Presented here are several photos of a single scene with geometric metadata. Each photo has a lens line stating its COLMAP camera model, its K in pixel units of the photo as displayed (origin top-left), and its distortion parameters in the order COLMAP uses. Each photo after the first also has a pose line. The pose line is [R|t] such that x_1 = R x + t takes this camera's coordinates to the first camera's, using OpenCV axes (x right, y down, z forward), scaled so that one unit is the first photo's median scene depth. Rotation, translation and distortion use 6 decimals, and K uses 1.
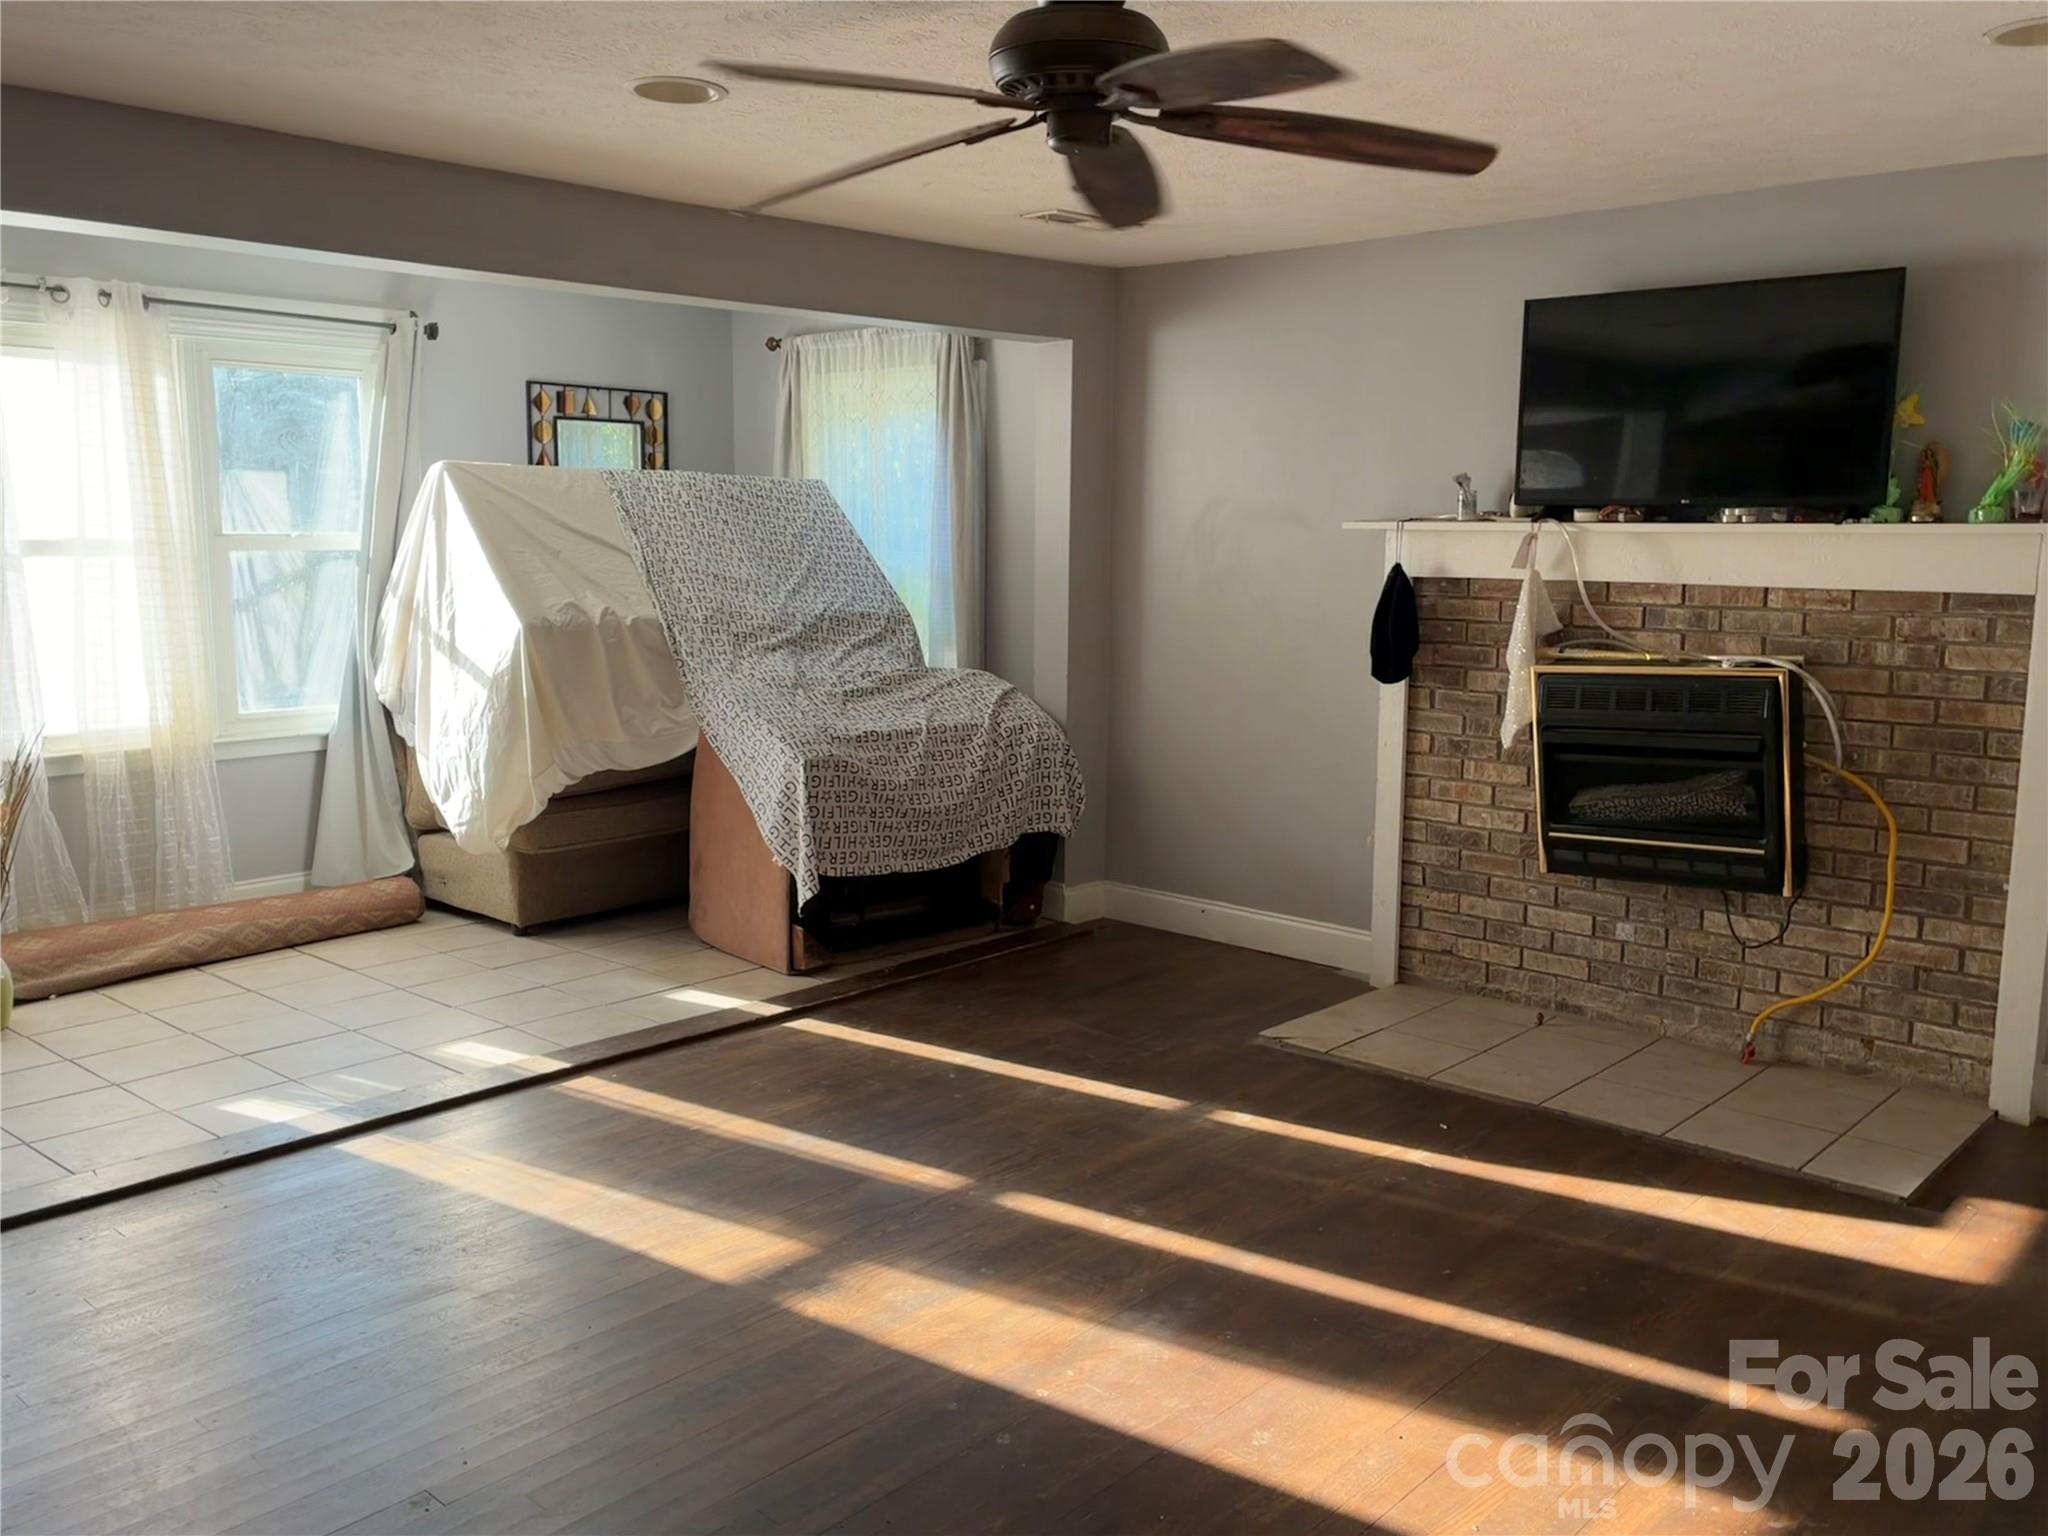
lens RADIAL K [[1628.0, 0, 989.1], [0, 1628.0, 771.4], [0, 0, 1]] dist [0.001521, -0.000218]
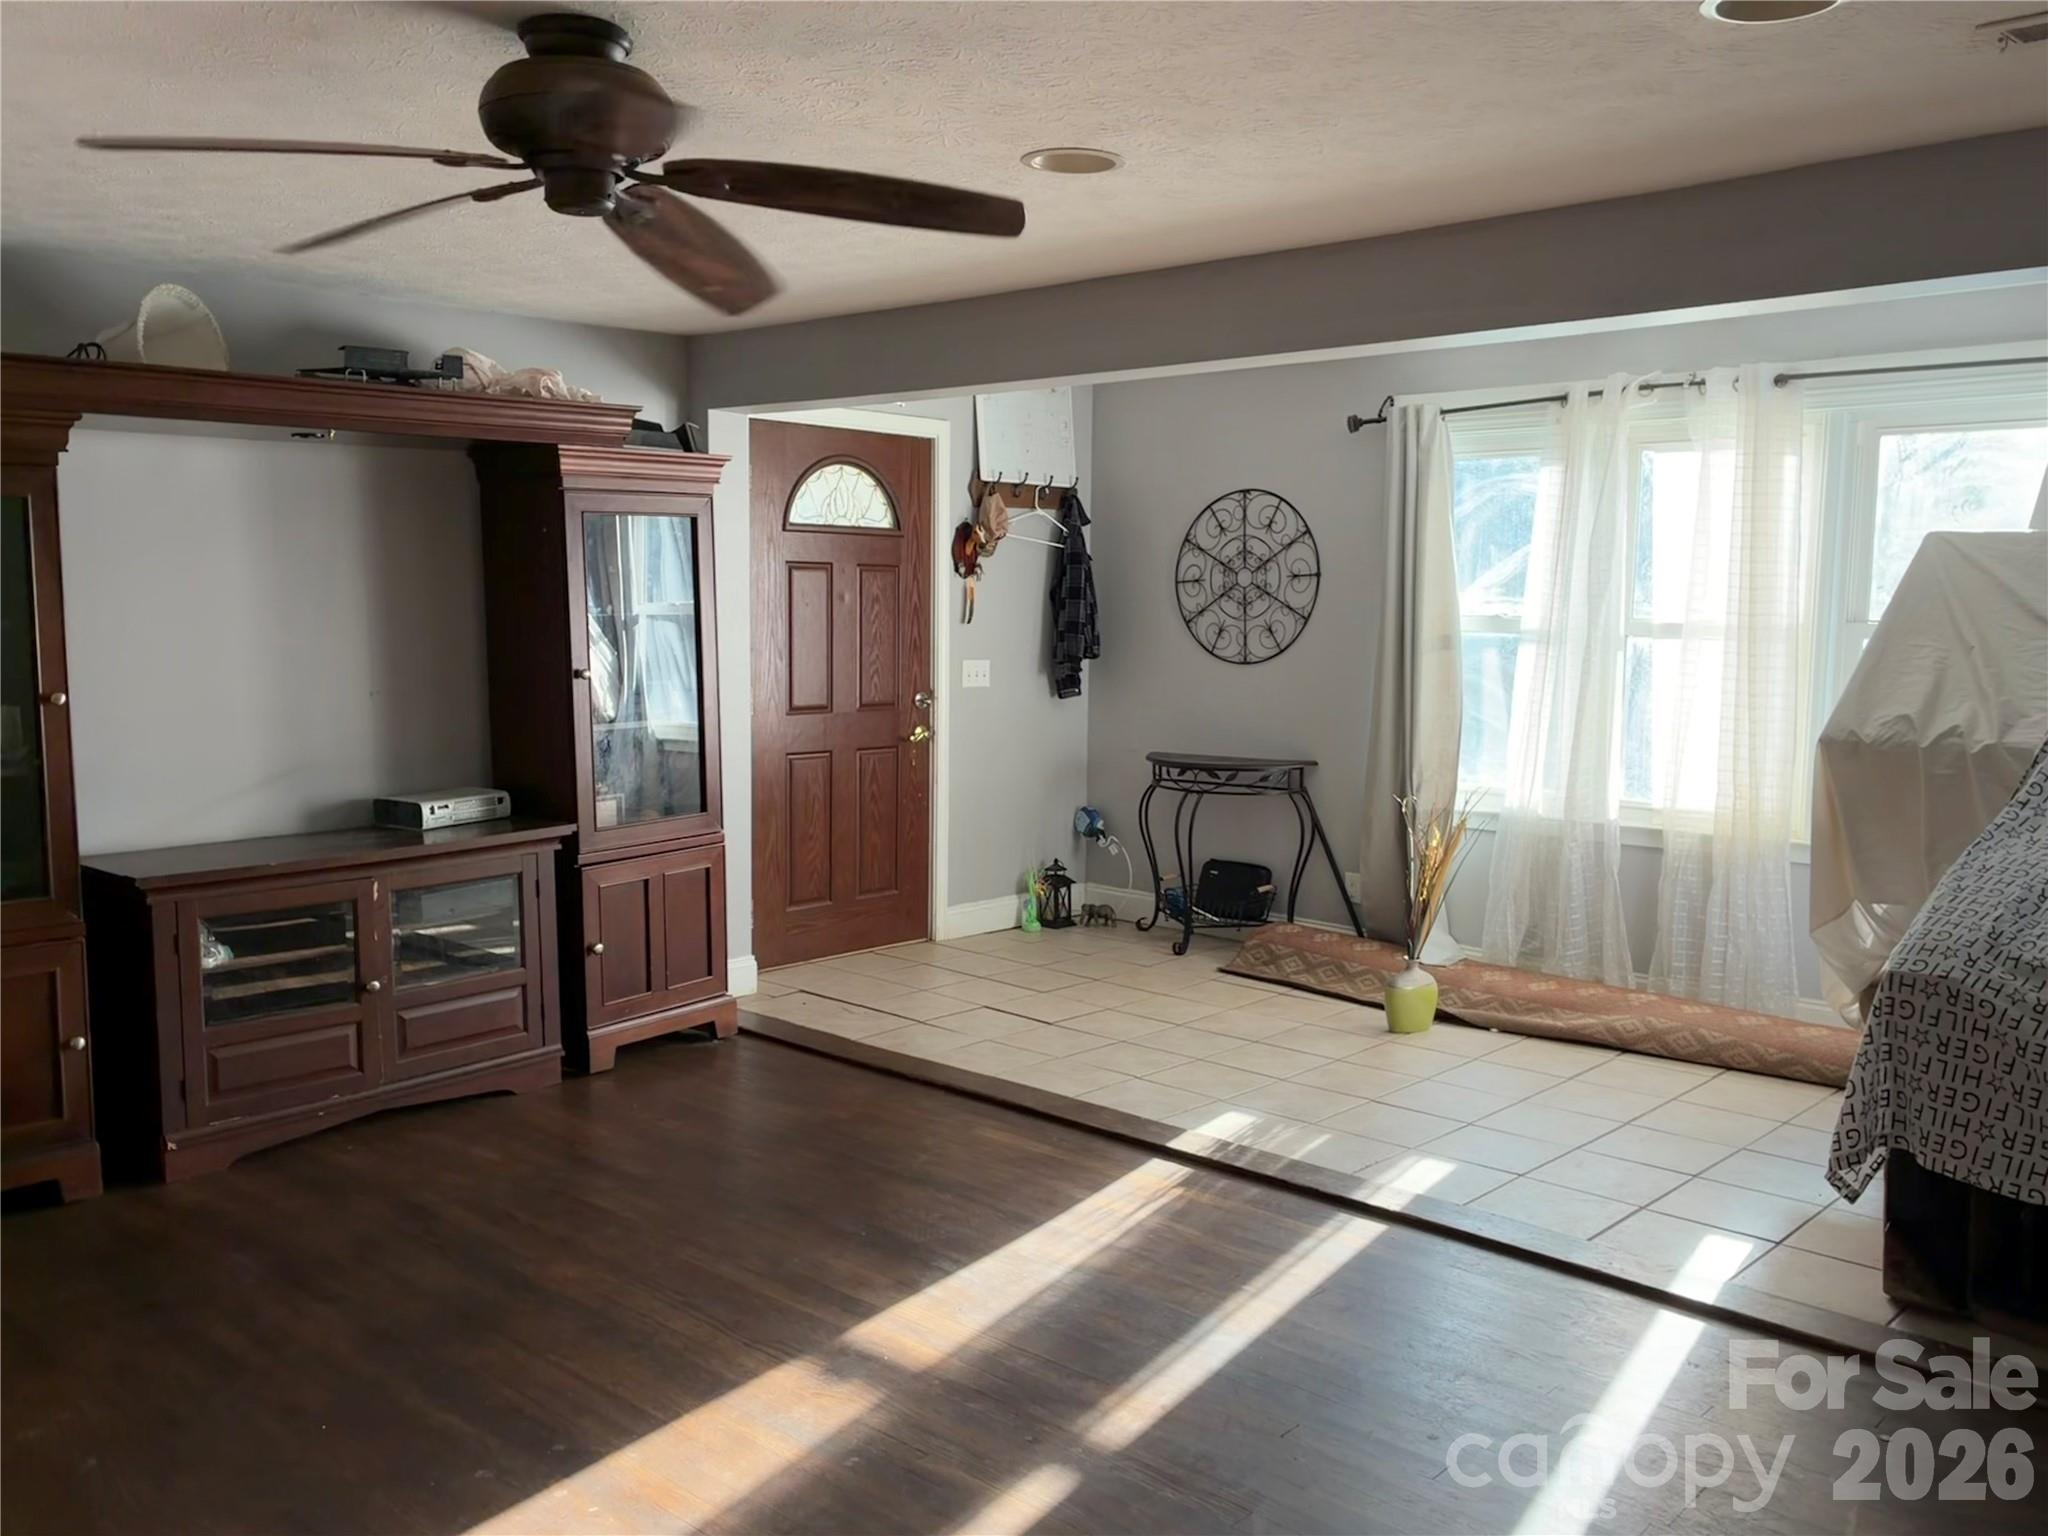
lens RADIAL K [[1612.1, 0, 1024.0], [0, 1612.1, 768.0], [0, 0, 1]] dist [-0.000077, 0.001092]
pose [[0.025391, 0.095647, -0.995091, 0.570046], [-0.156126, 0.983577, 0.090557, -0.100276], [0.987411, 0.153061, 0.039907, 0.708118]]
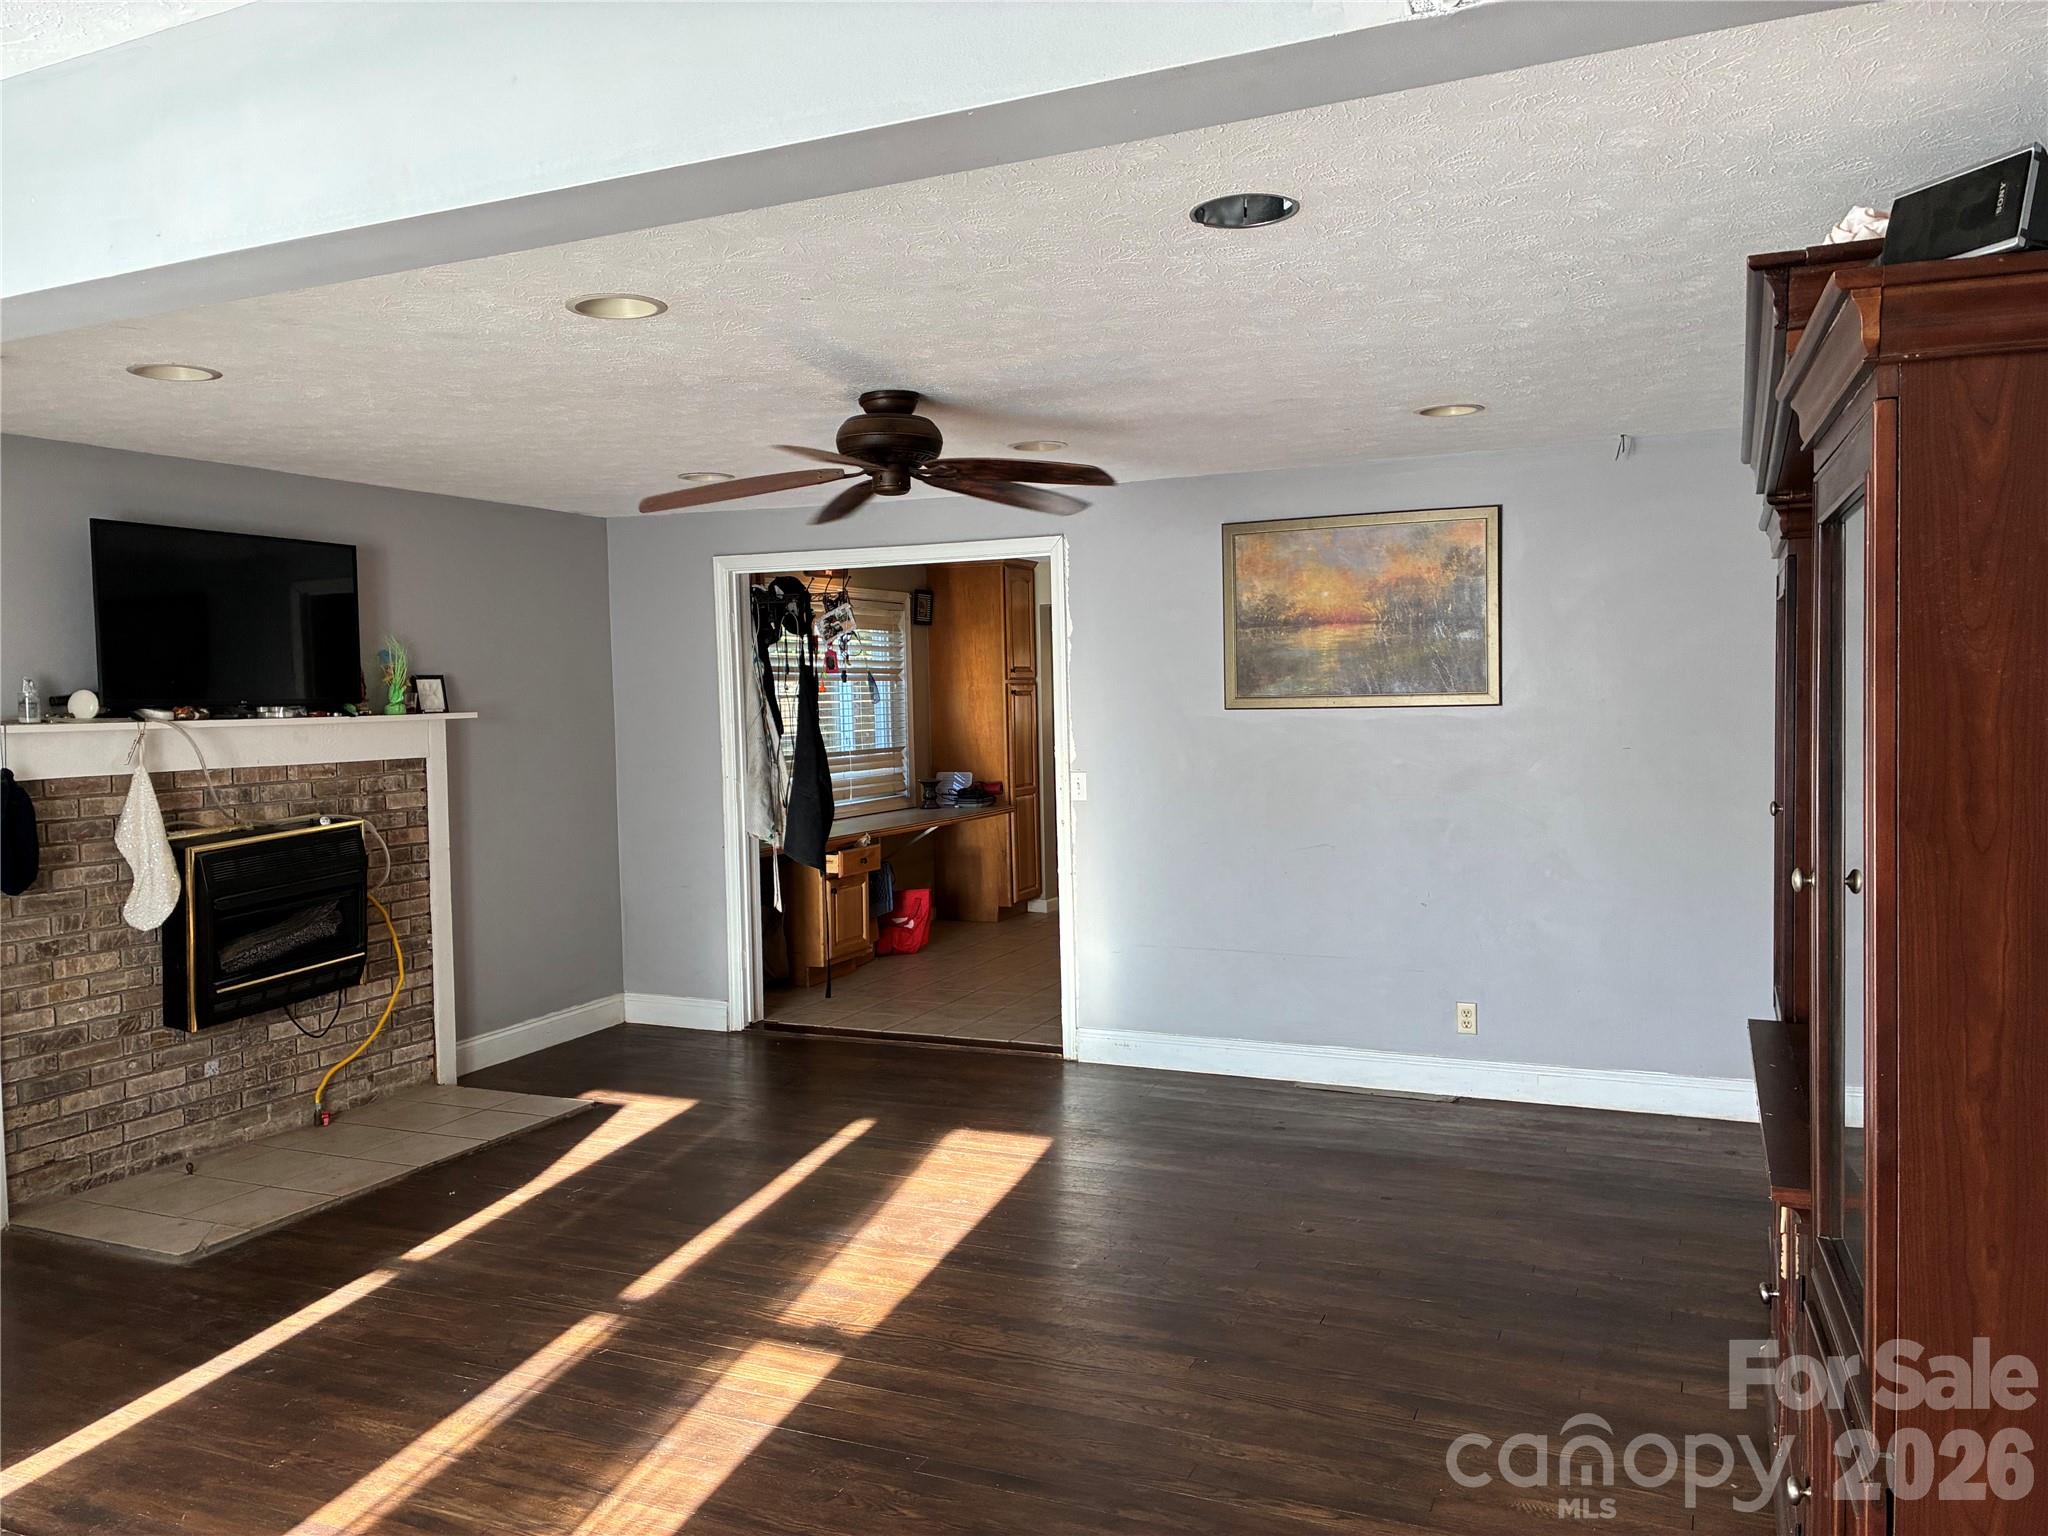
lens RADIAL K [[1628.0, 0, 989.1], [0, 1628.0, 771.4], [0, 0, 1]] dist [0.001521, -0.000218]
pose [[-0.302334, -0.049016, 0.951941, -0.911194], [0.157983, 0.982288, 0.100754, -0.145154], [-0.940019, 0.180852, -0.289236, 0.811665]]
